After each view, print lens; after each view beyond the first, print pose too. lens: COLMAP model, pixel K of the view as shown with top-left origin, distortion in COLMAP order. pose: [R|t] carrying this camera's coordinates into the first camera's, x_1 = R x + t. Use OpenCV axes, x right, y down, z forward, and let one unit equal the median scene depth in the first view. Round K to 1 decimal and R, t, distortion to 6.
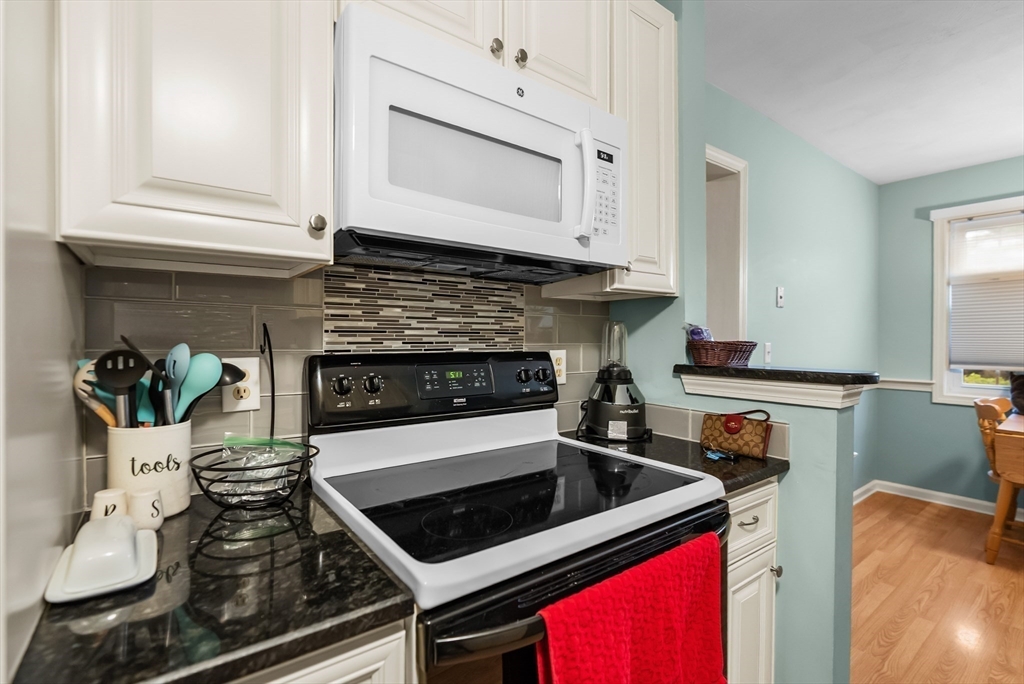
lens RADIAL K [[470.3, 0, 510.6], [0, 470.3, 339.6], [0, 0, 1]] dist [-0.004768, -0.000308]
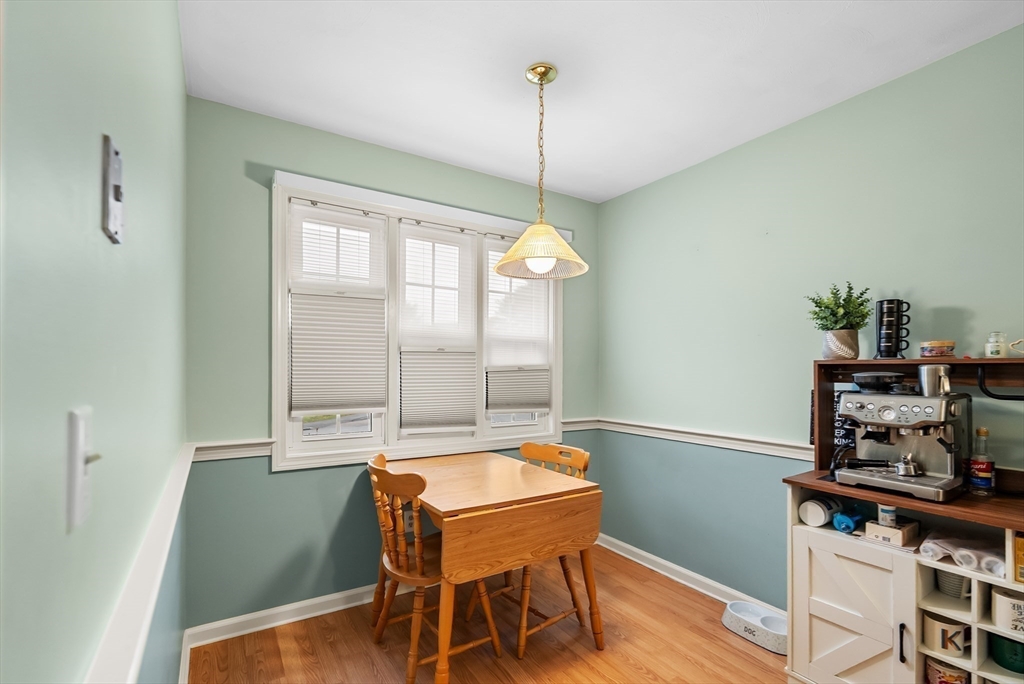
lens RADIAL K [[470.3, 0, 515.3], [0, 470.3, 370.0], [0, 0, 1]] dist [-0.004768, -0.000308]
pose [[0.069109, -0.007096, 0.997584, 0.283195], [-0.000334, 0.999974, 0.007136, -0.010791], [-0.997609, -0.000826, 0.069105, 0.629013]]
